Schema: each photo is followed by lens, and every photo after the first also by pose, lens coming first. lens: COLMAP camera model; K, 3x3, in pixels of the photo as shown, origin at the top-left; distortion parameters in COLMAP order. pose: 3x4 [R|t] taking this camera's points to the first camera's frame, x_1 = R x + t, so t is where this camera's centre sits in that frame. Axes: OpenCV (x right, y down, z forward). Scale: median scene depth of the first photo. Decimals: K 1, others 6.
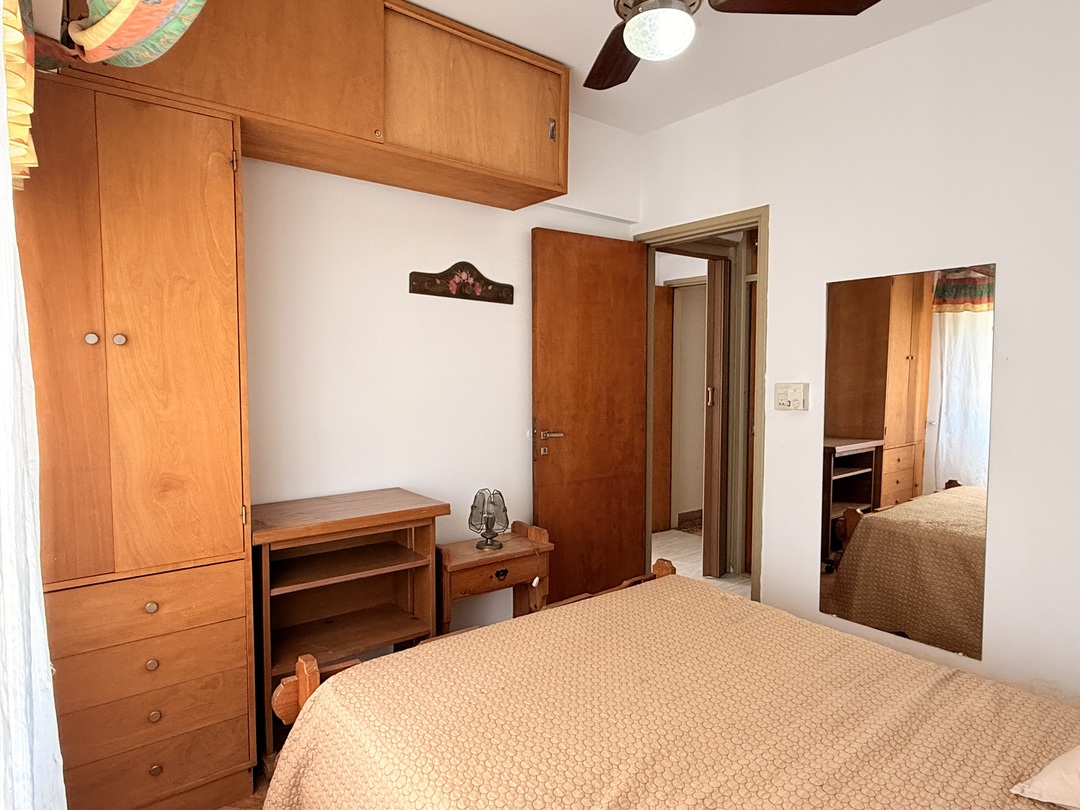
lens RADIAL K [[635.4, 0, 545.7], [0, 635.4, 412.6], [0, 0, 1]] dist [-0.000731, 0.002726]
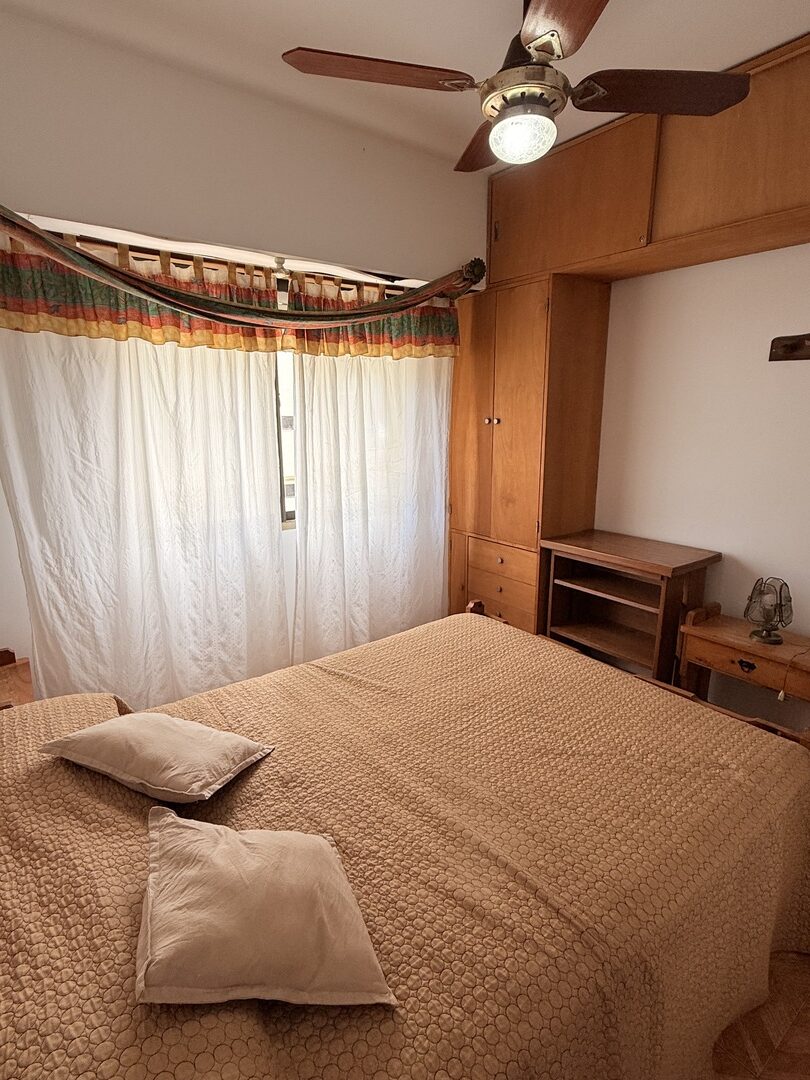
lens RADIAL K [[568.7, 0, 407.6], [0, 568.7, 536.1], [0, 0, 1]] dist [-0.000888, 0.000182]
pose [[-0.016629, 0.217856, -0.975839, 0.860334], [-0.061185, 0.973924, 0.218471, -0.104202], [0.997988, 0.063339, -0.002866, 0.577927]]
